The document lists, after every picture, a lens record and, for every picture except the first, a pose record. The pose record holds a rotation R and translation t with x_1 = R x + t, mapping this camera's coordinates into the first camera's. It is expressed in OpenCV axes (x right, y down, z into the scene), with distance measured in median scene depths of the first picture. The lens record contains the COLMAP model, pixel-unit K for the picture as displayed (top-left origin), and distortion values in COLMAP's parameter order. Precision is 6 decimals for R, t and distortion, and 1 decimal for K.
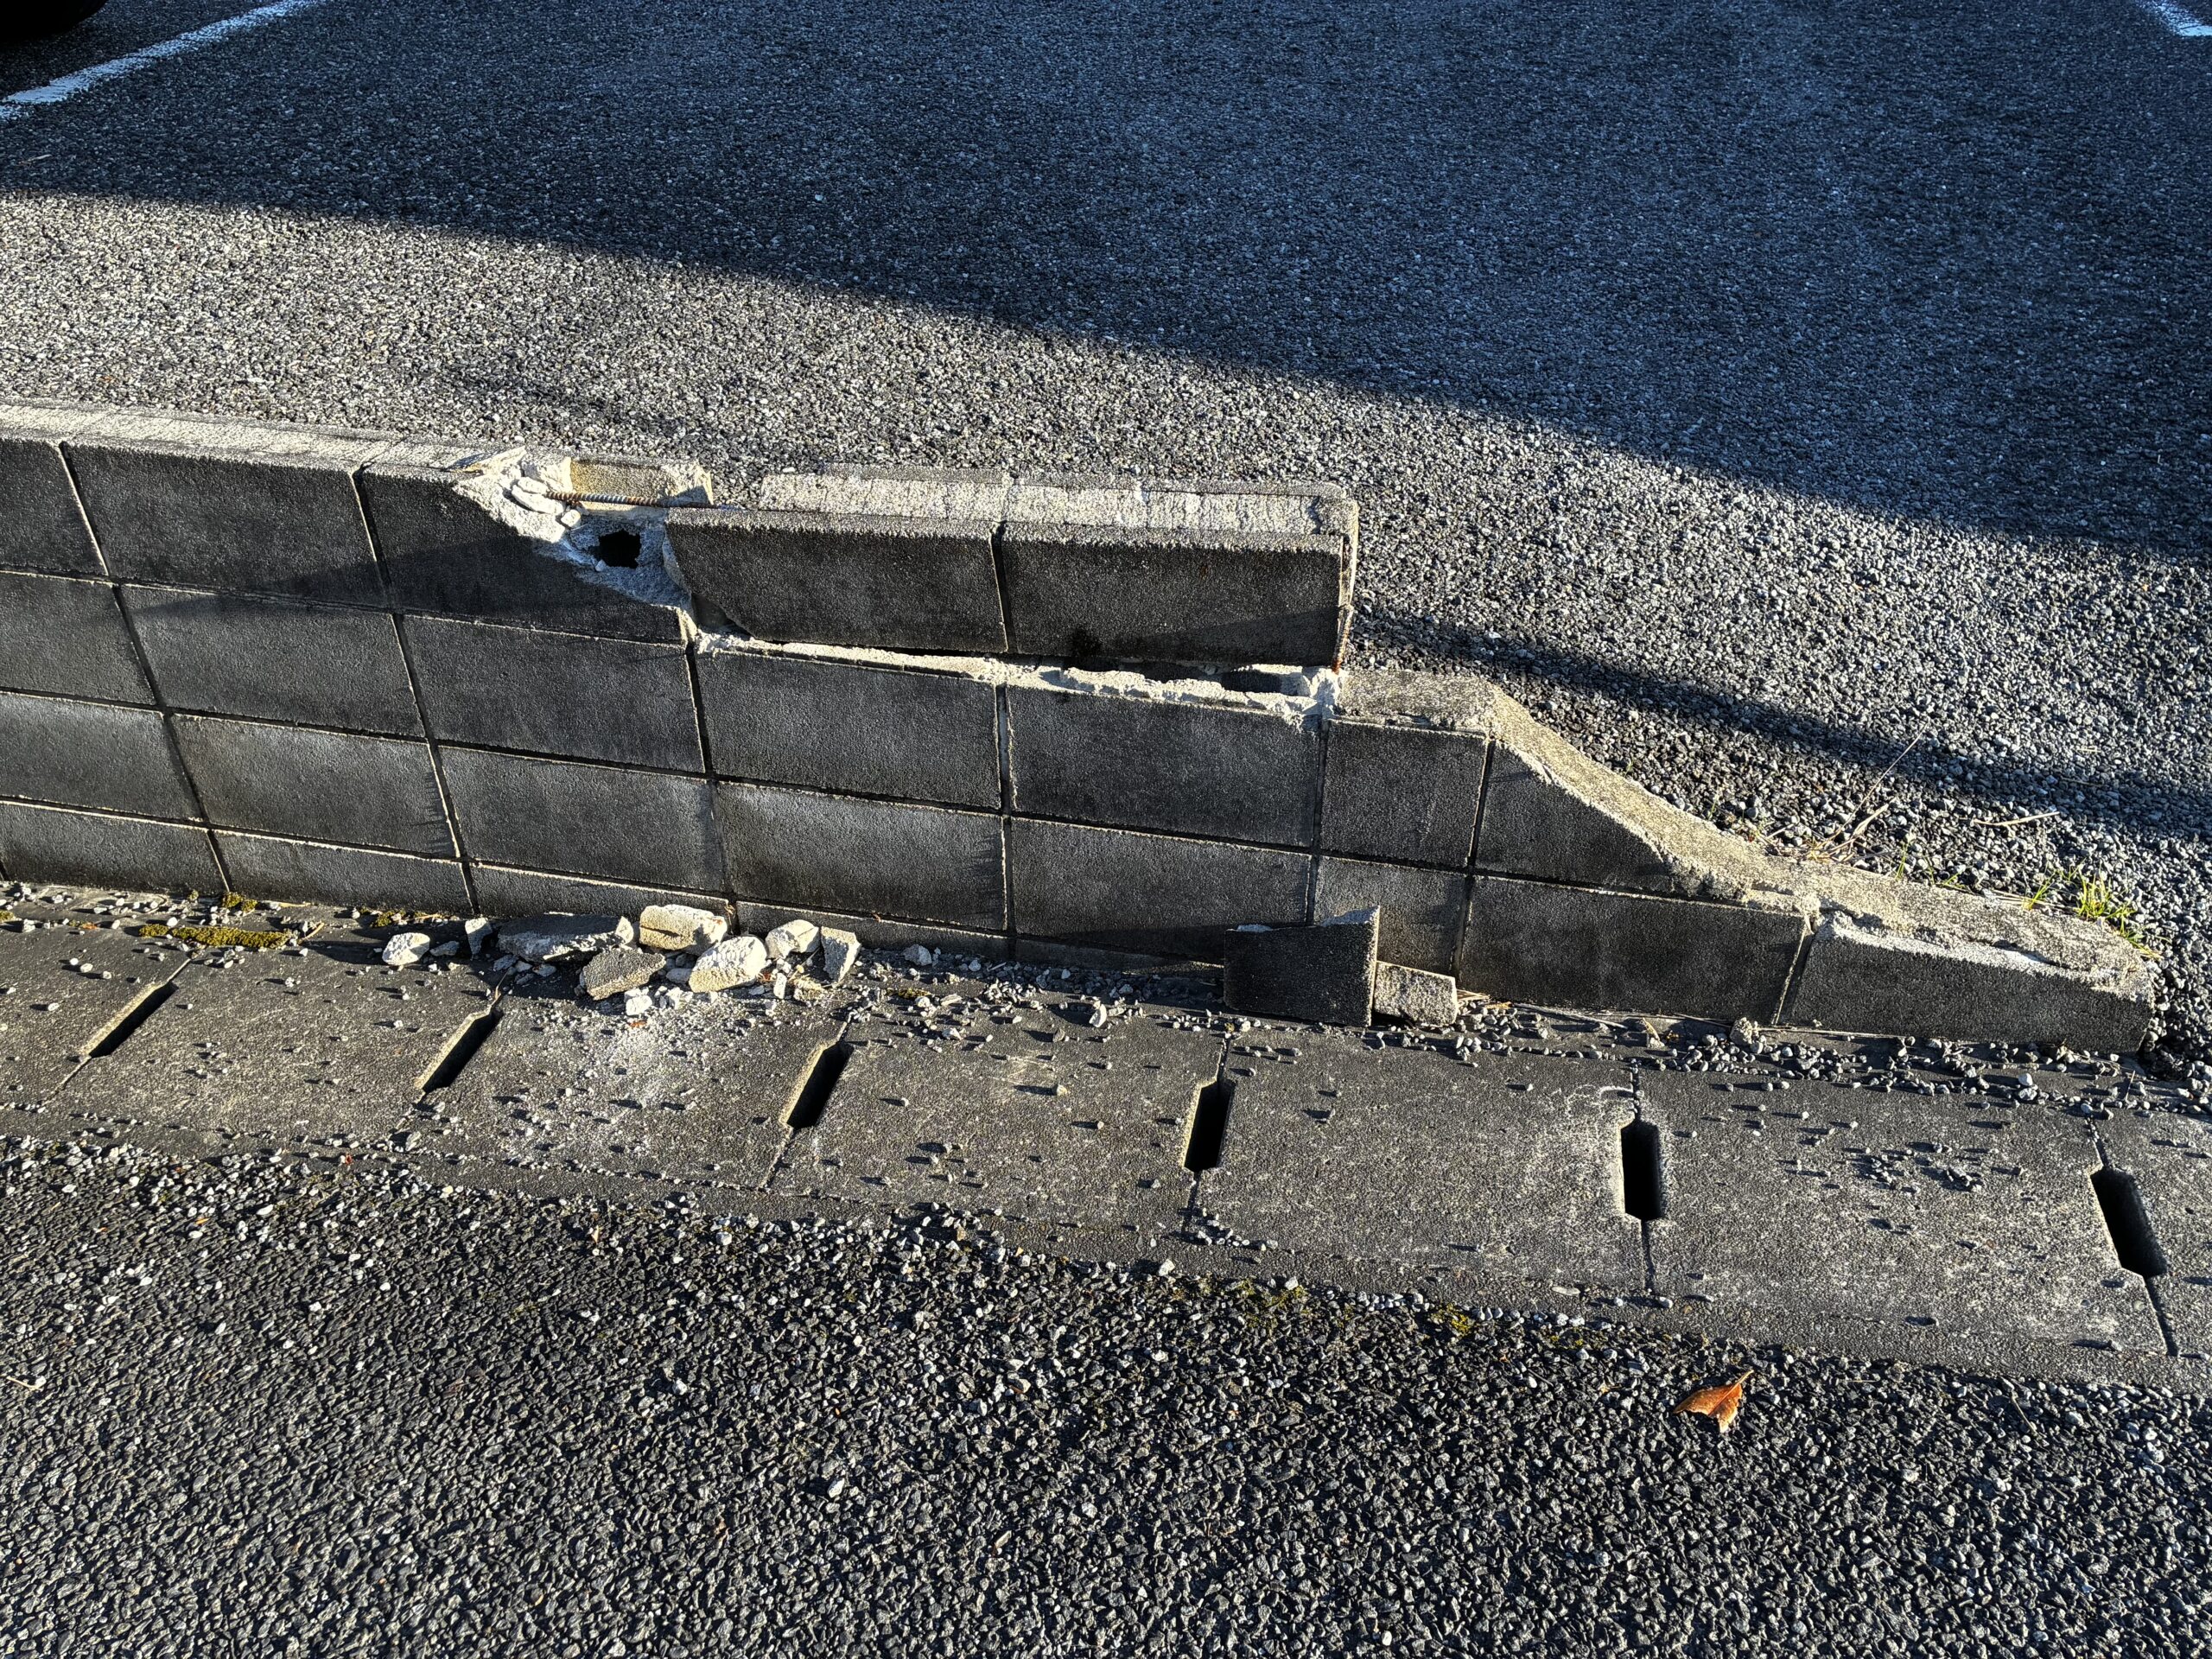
lens RADIAL K [[1688.9, 0, 1122.9], [0, 1688.9, 792.5], [0, 0, 1]] dist [0.051751, -0.052523]
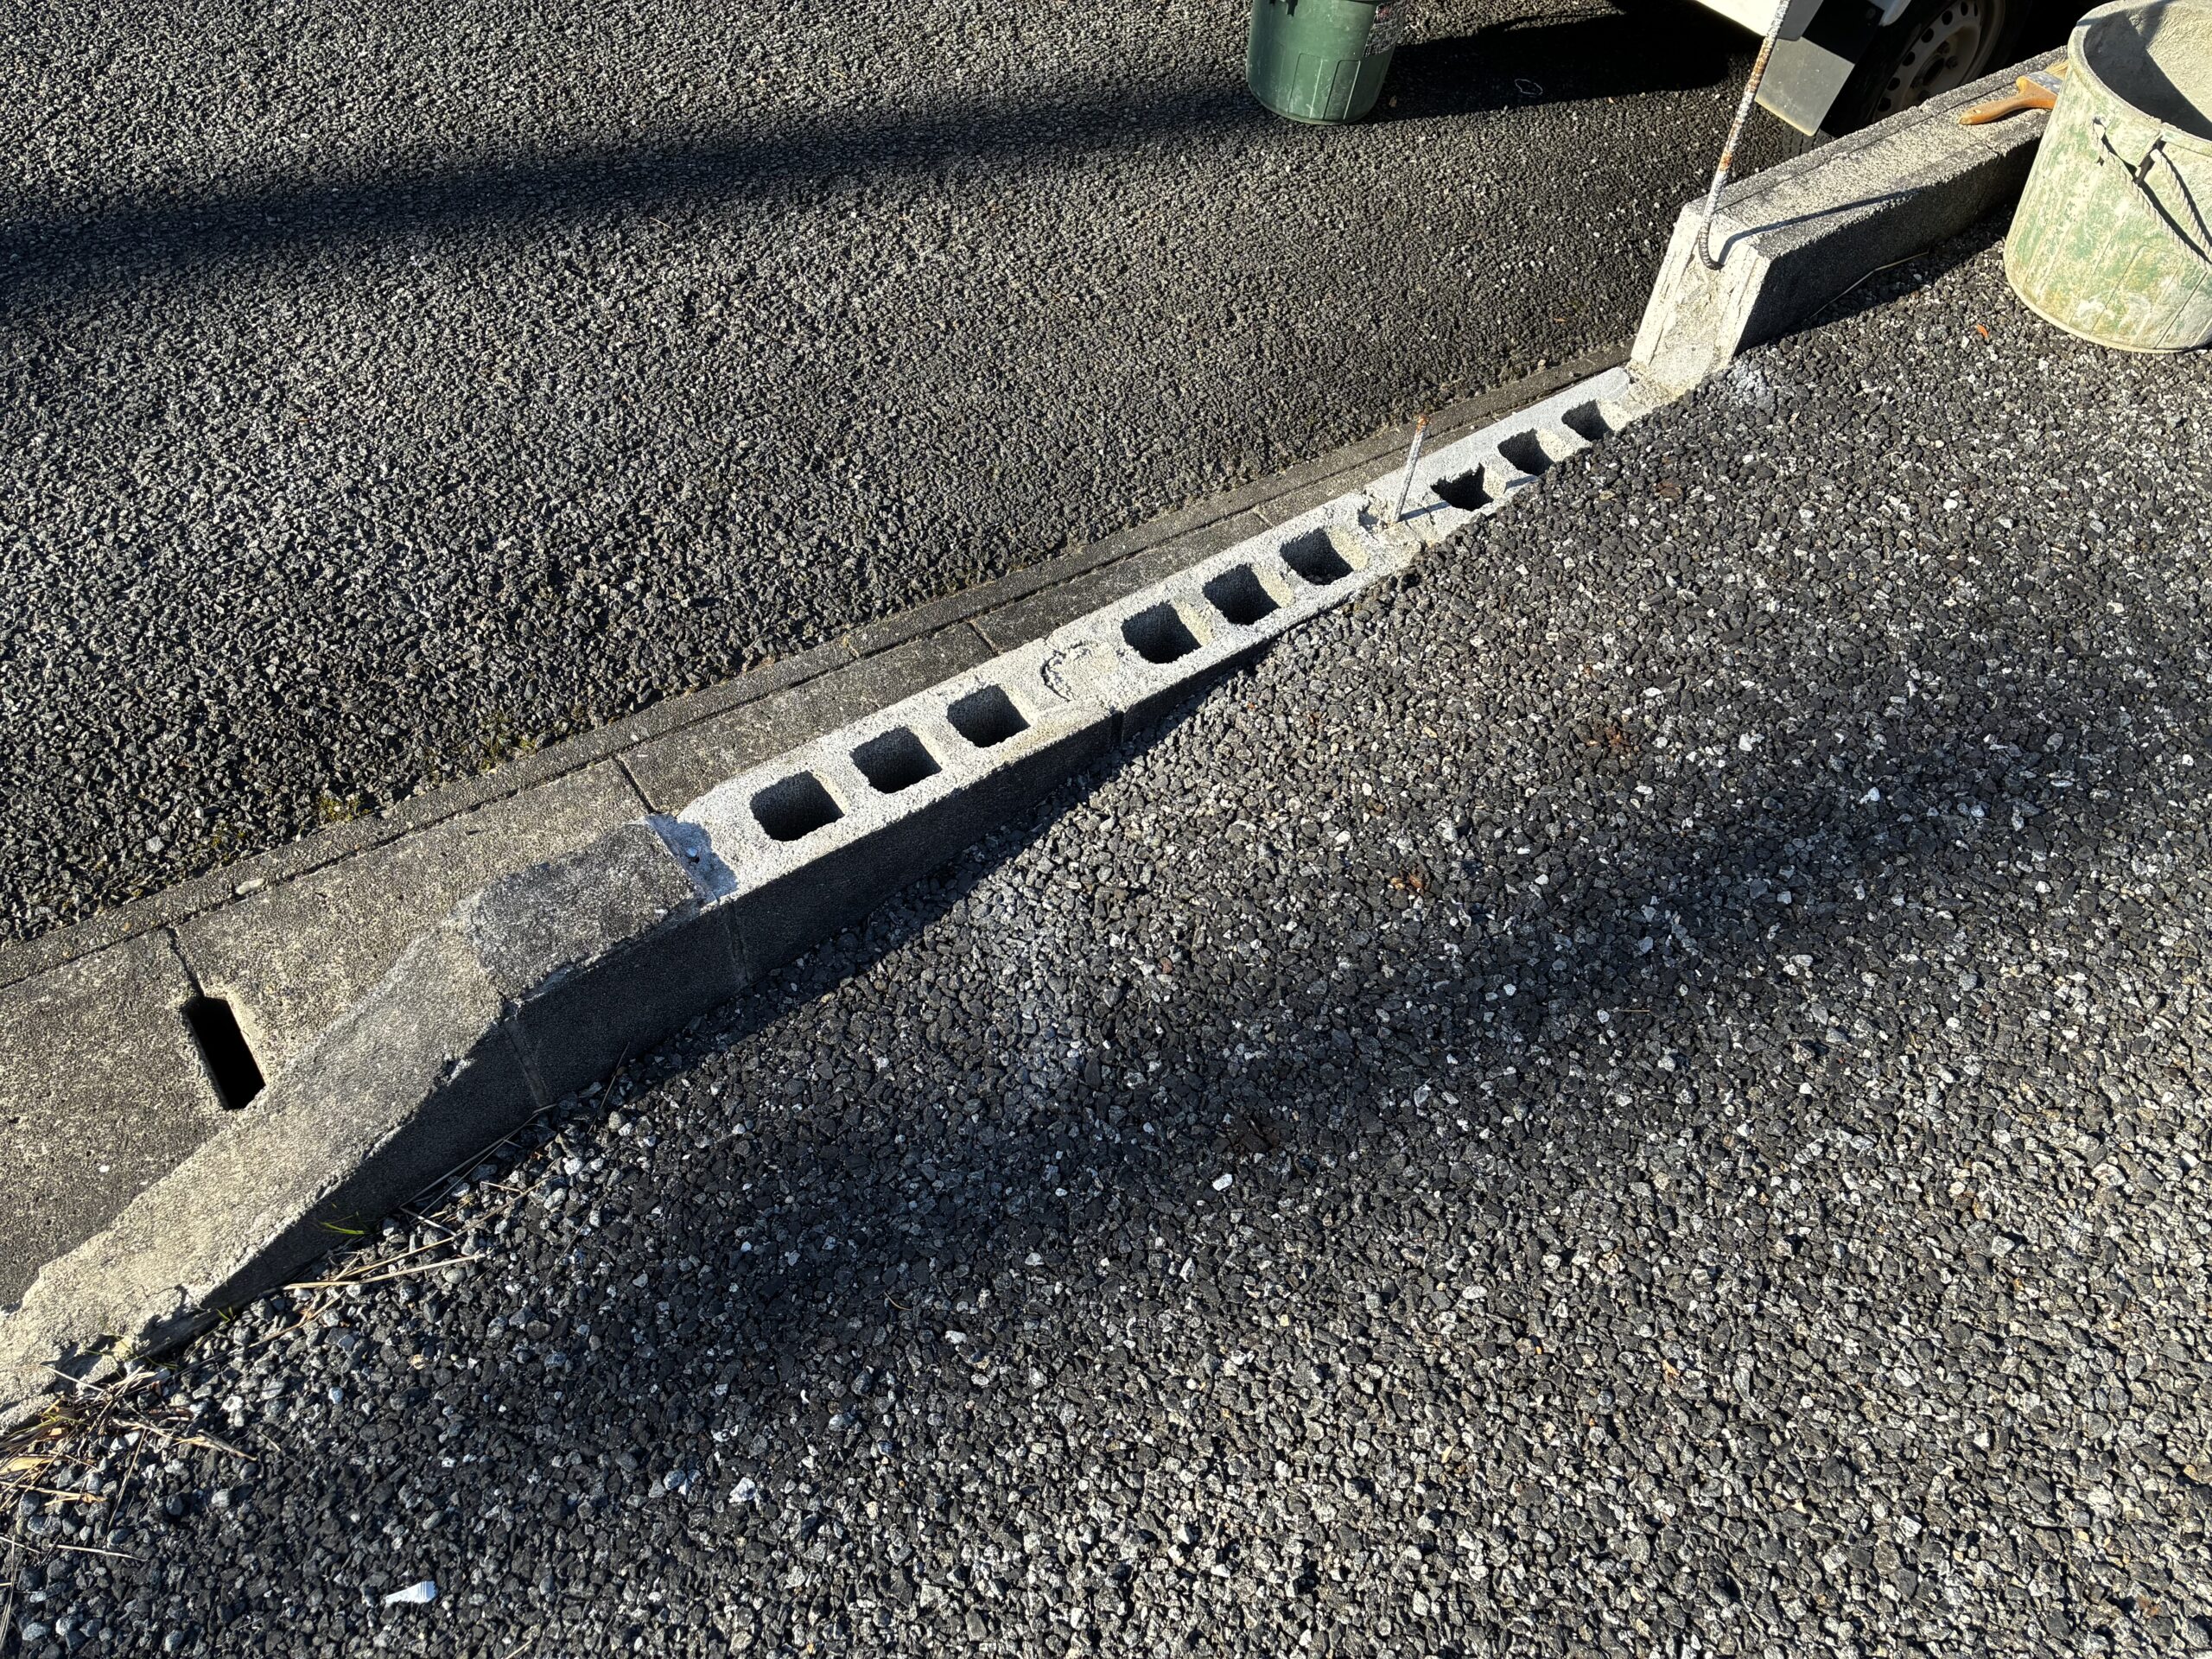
lens RADIAL K [[1688.9, 0, 1114.5], [0, 1688.9, 794.3], [0, 0, 1]] dist [0.051751, -0.052523]
pose [[-0.681244, 0.538300, -0.496125, 0.328993], [-0.468306, 0.200444, 0.860530, -0.723743], [0.562668, 0.818569, 0.115538, 0.962012]]
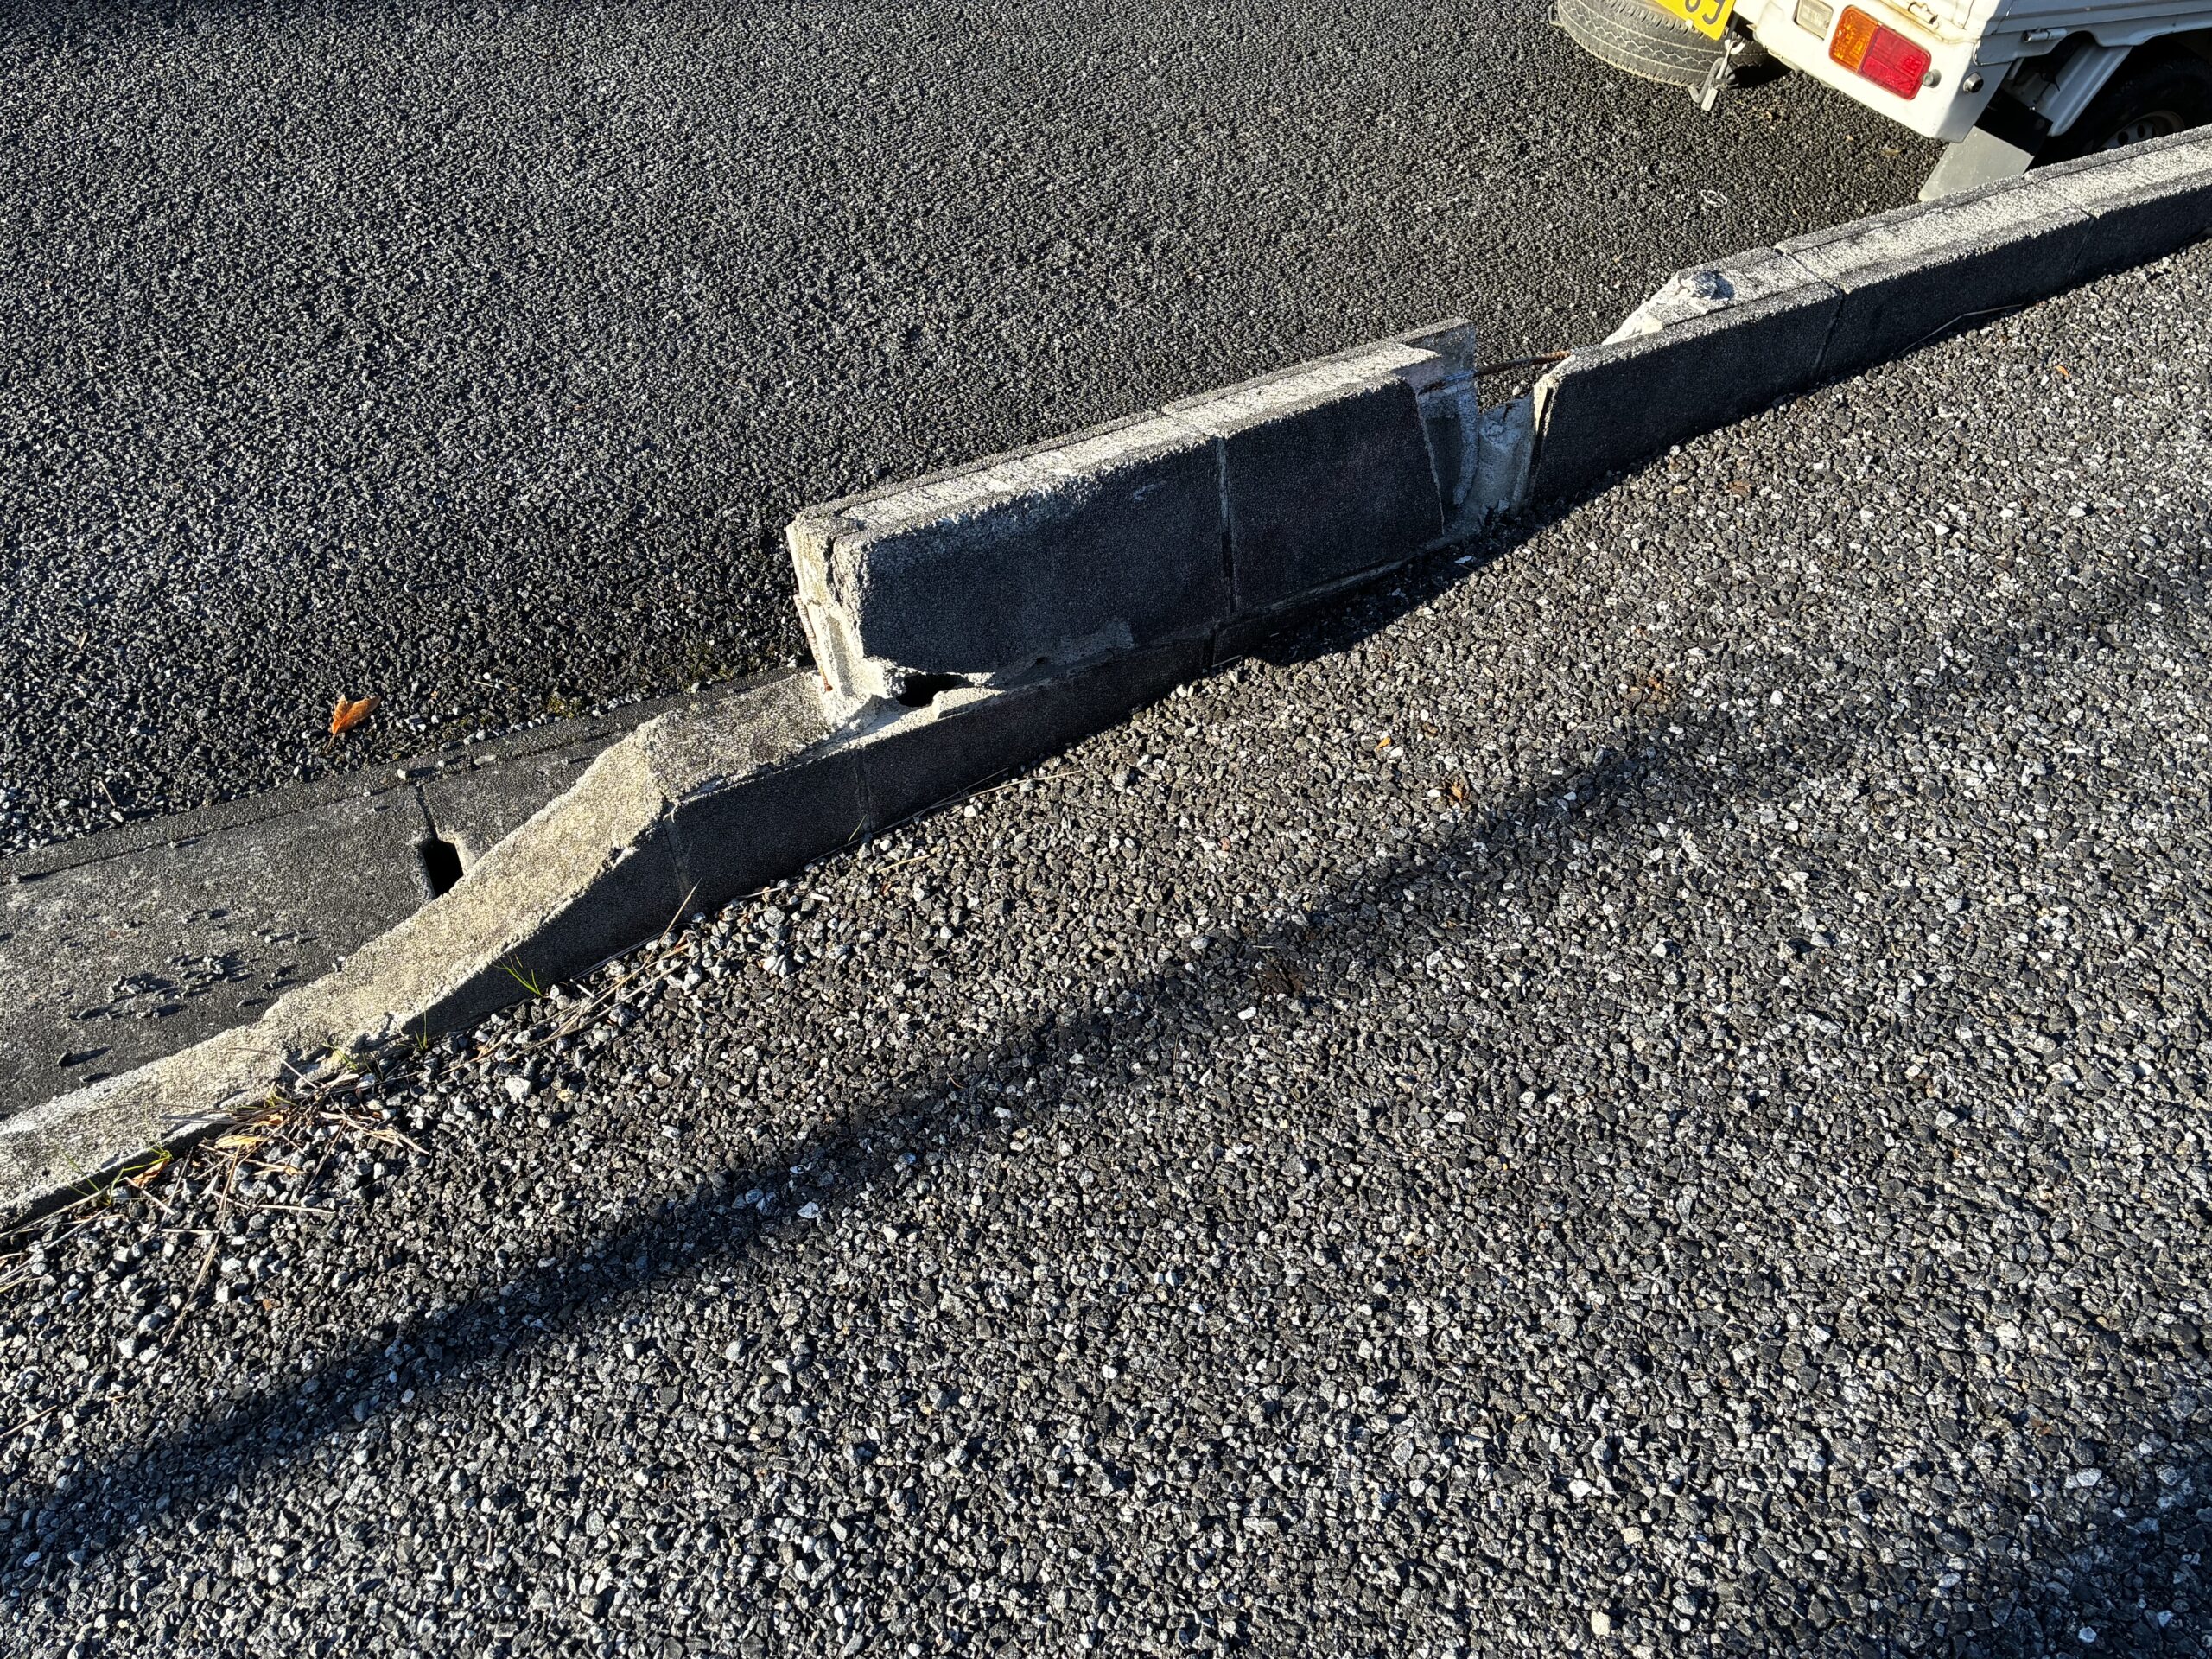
lens RADIAL K [[1688.9, 0, 1115.9], [0, 1688.9, 796.6], [0, 0, 1]] dist [0.051751, -0.052523]
pose [[-0.784215, 0.434615, -0.442851, 0.389082], [-0.373706, 0.238920, 0.896248, -0.817272], [0.495329, 0.868347, -0.024946, 1.087657]]
